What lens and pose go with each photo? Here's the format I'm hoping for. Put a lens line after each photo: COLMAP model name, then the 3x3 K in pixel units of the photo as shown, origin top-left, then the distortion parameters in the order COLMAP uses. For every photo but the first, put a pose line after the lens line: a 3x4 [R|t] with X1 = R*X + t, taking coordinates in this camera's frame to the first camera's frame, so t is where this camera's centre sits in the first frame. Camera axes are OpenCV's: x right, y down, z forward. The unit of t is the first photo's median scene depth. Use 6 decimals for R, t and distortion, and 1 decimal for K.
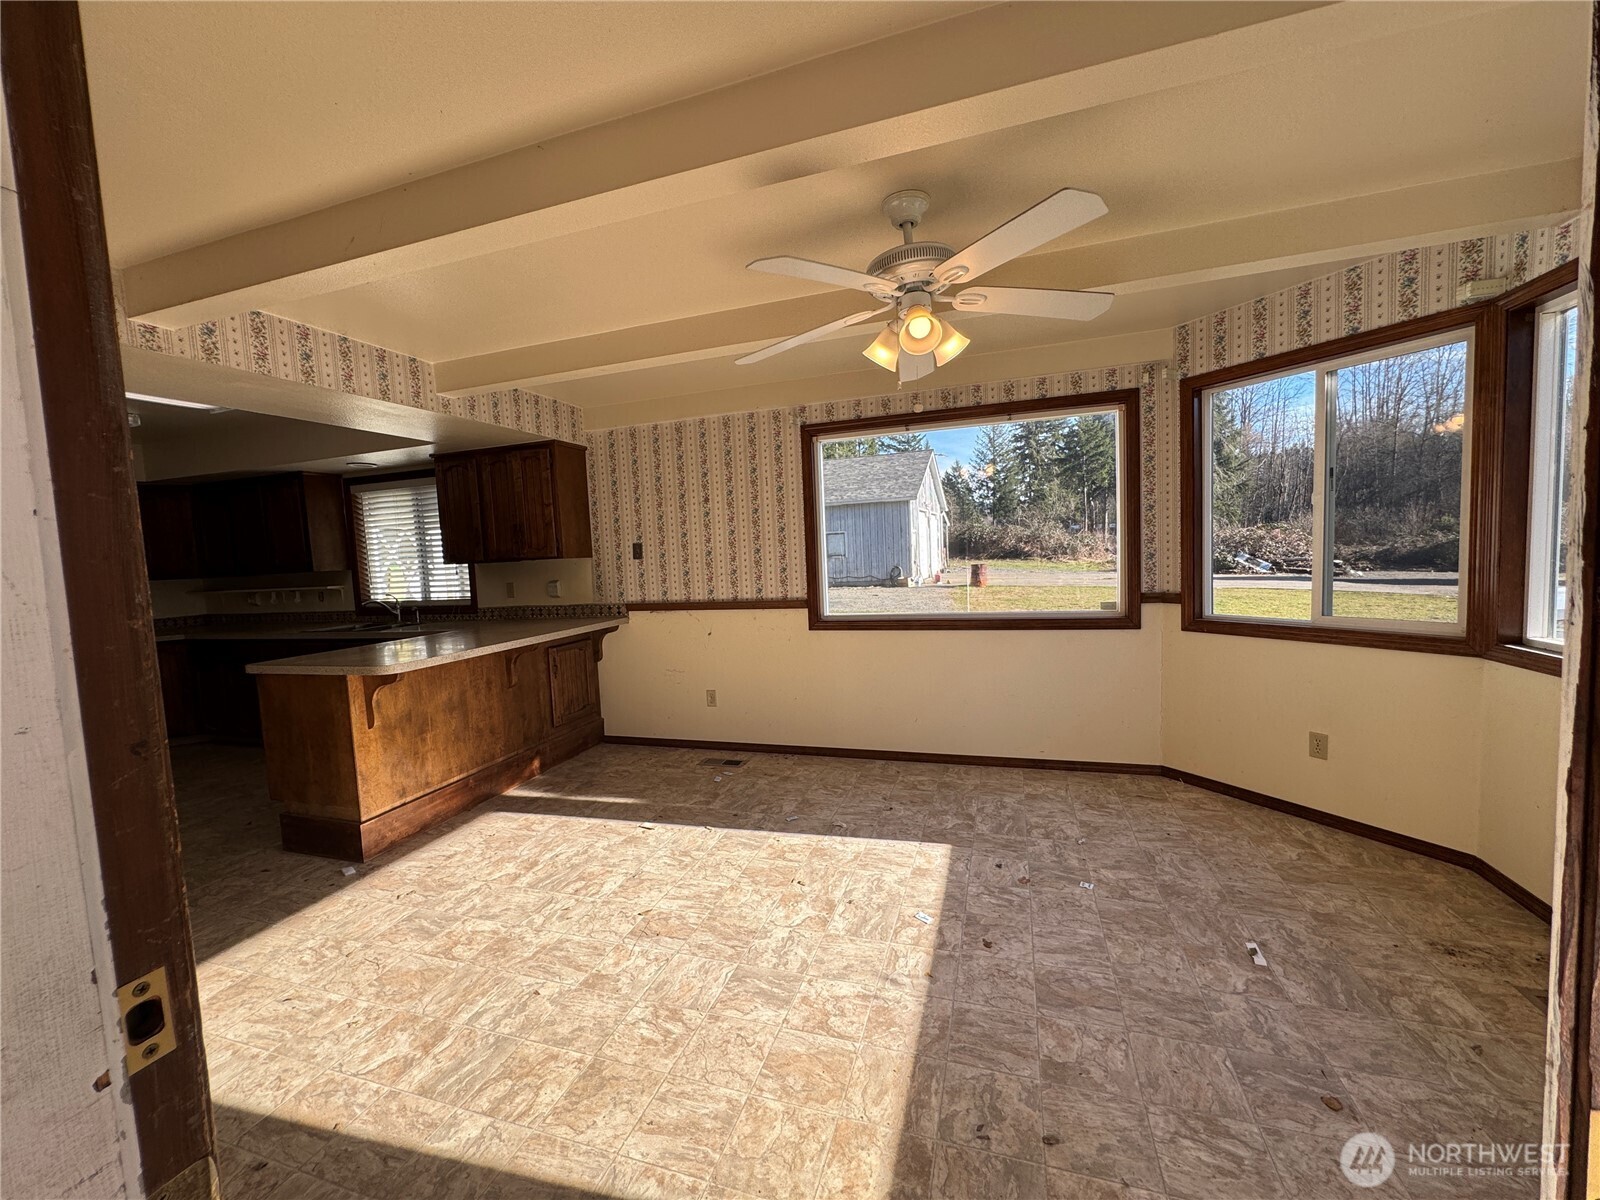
lens RADIAL K [[639.4, 0, 799.0], [0, 639.4, 597.3], [0, 0, 1]] dist [-0.002646, 0.000061]
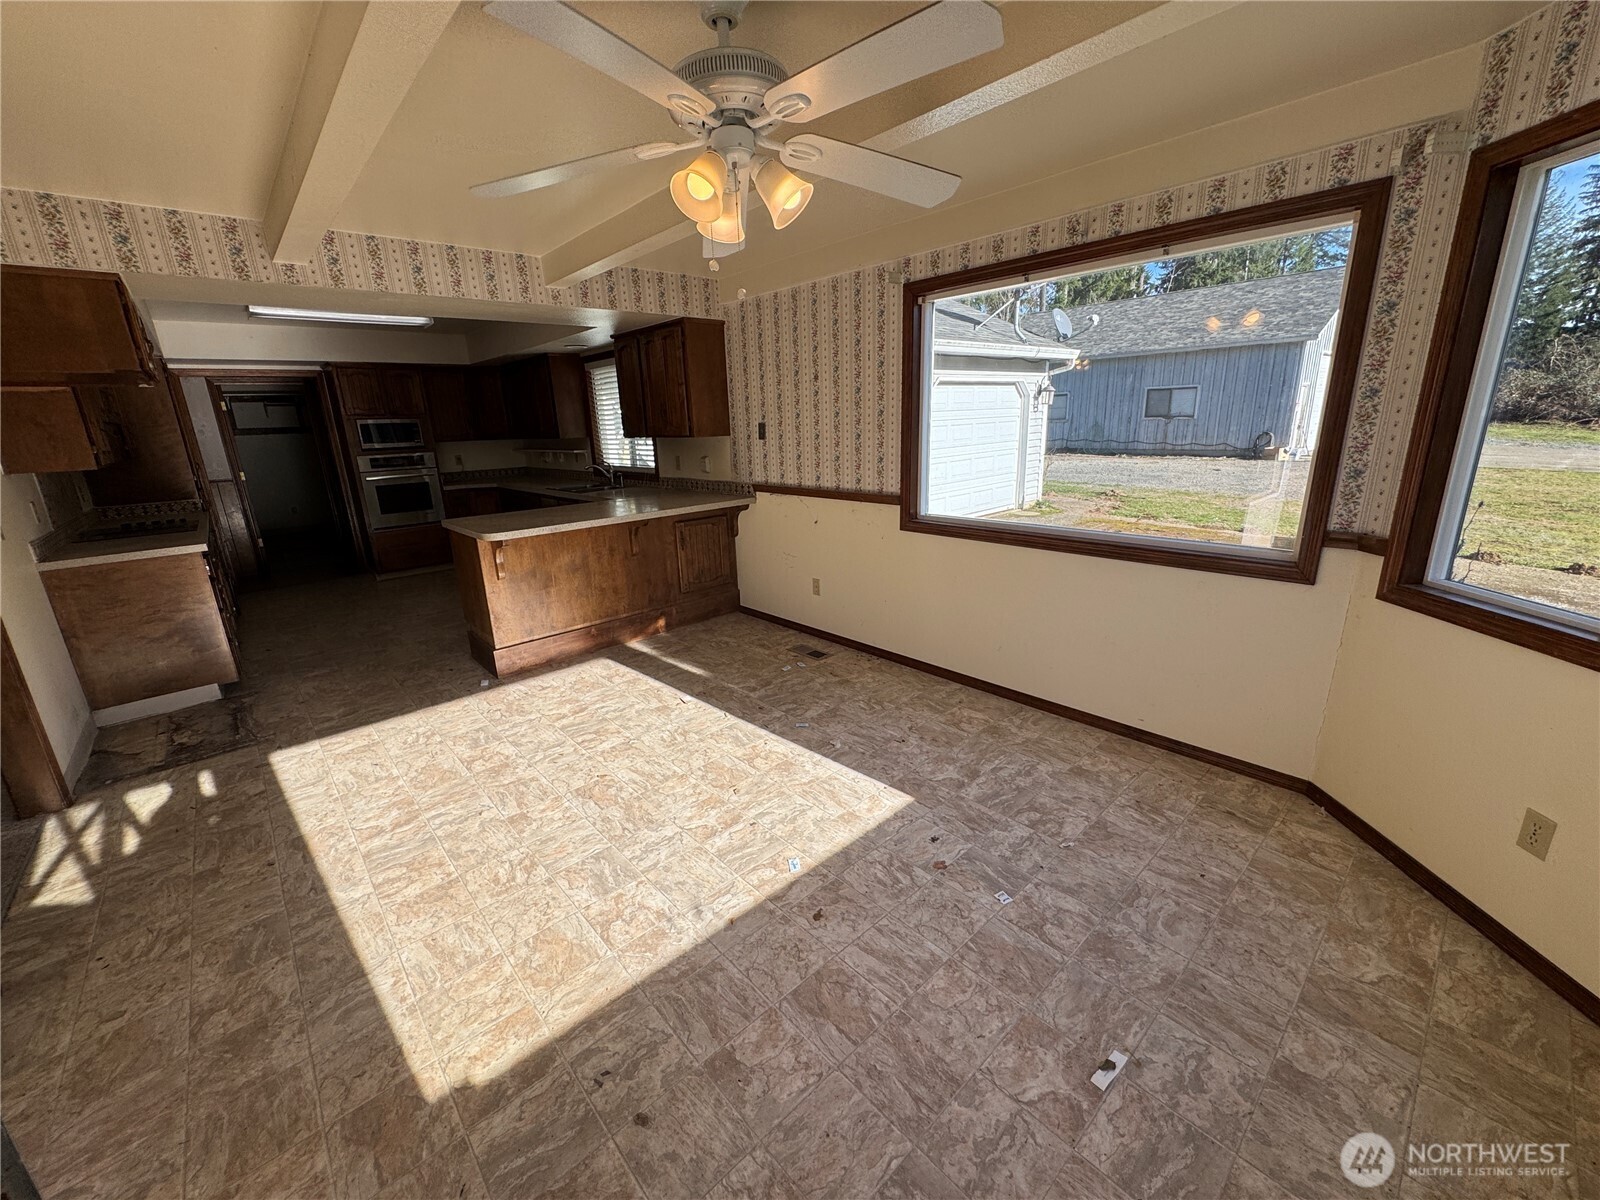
lens RADIAL K [[639.4, 0, 798.8], [0, 639.4, 598.6], [0, 0, 1]] dist [-0.002646, 0.000061]
pose [[0.868981, 0.150589, -0.471375, 0.388795], [-0.041434, 0.971368, 0.233938, -0.069686], [0.493108, -0.183756, 0.850340, 0.176389]]
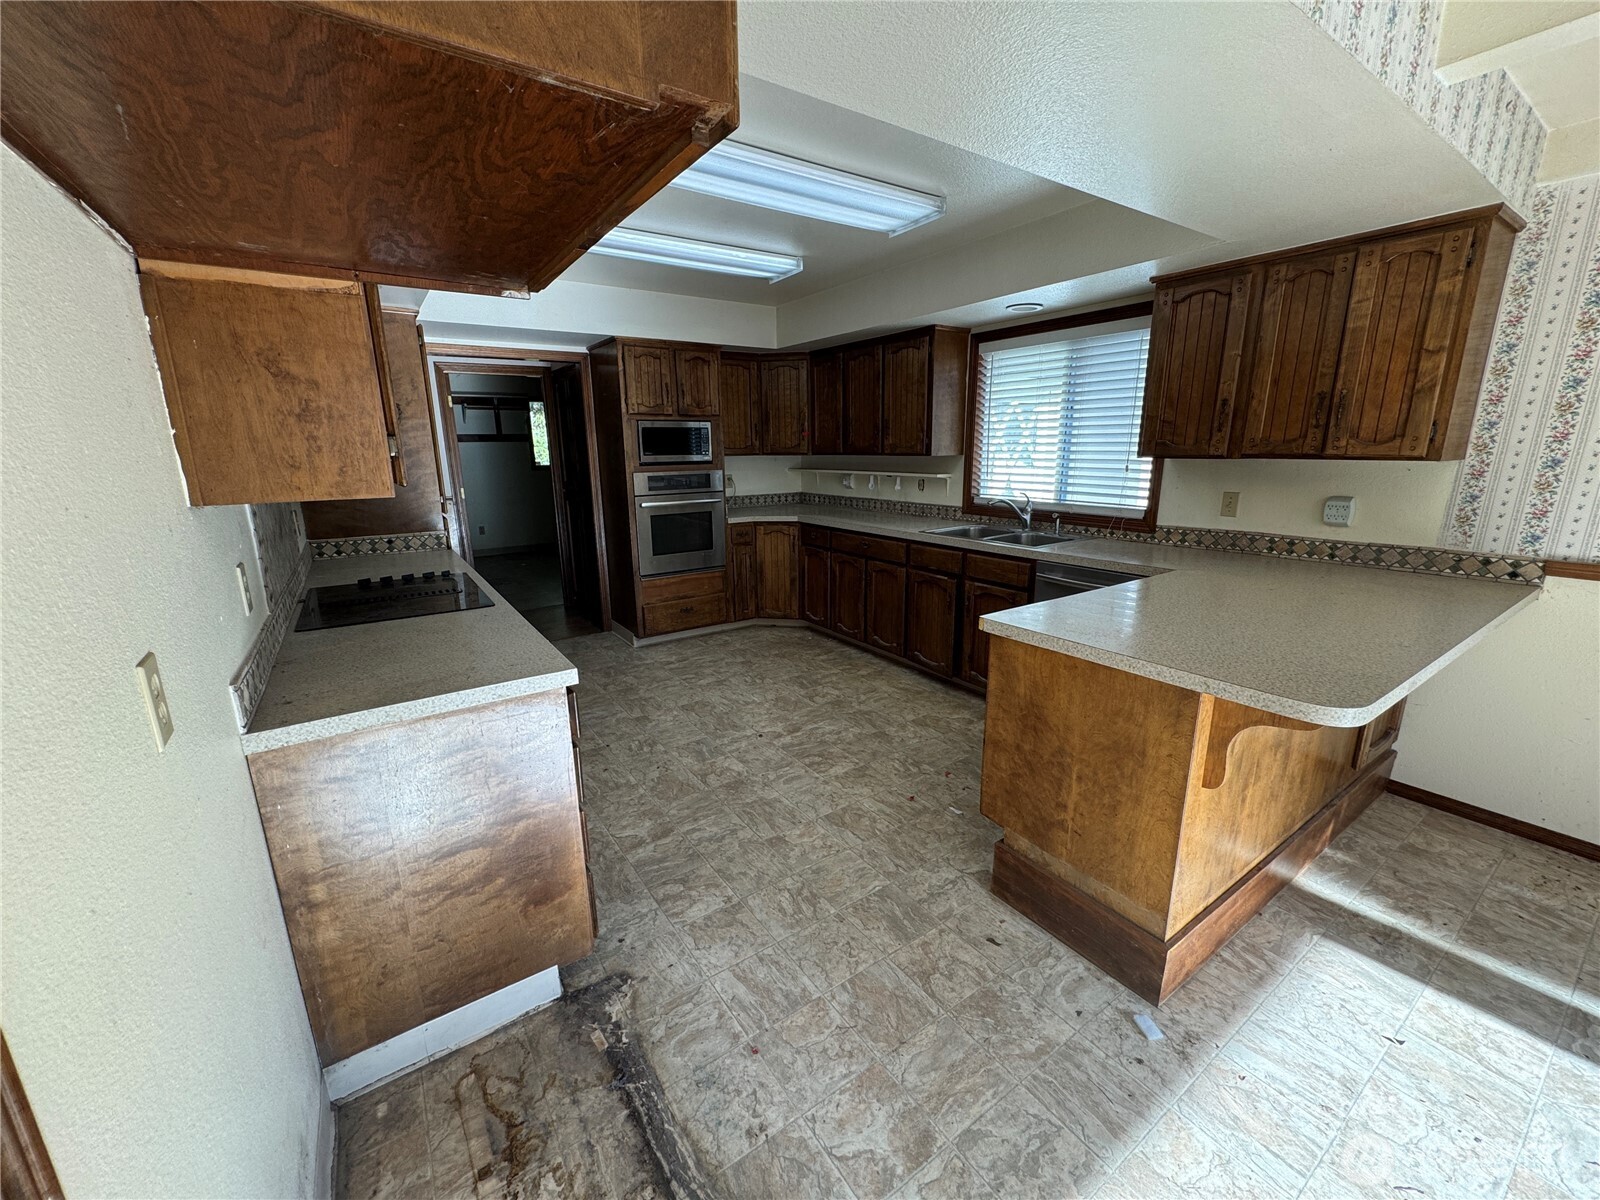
lens RADIAL K [[639.4, 0, 797.3], [0, 639.4, 598.9], [0, 0, 1]] dist [-0.002646, 0.000061]
pose [[0.793796, 0.181047, -0.580611, -0.567600], [-0.071372, 0.975798, 0.206698, -0.027269], [0.603981, -0.122637, 0.787507, 0.340796]]
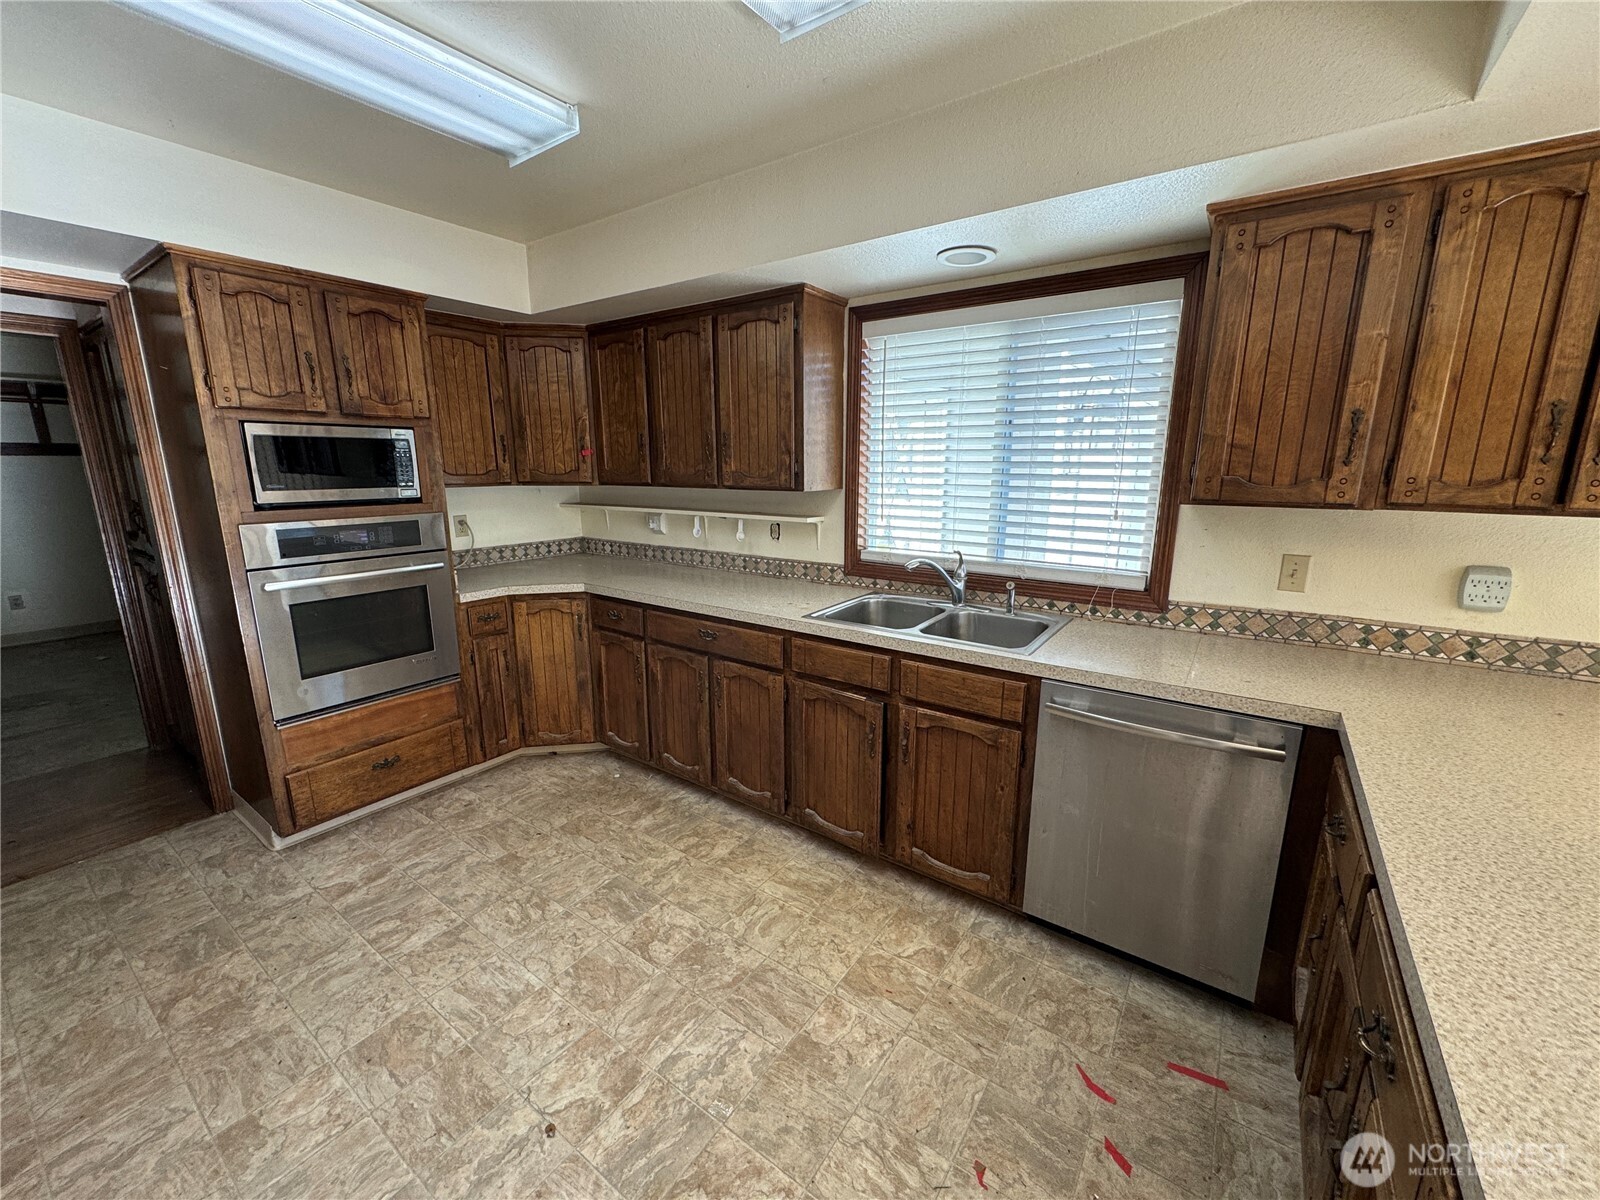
lens RADIAL K [[639.4, 0, 797.2], [0, 639.4, 599.2], [0, 0, 1]] dist [-0.002646, 0.000061]
pose [[0.953550, 0.111041, -0.280023, -0.886705], [-0.069183, 0.985459, 0.155190, -0.050072], [0.293184, -0.128609, 0.947366, 0.719609]]
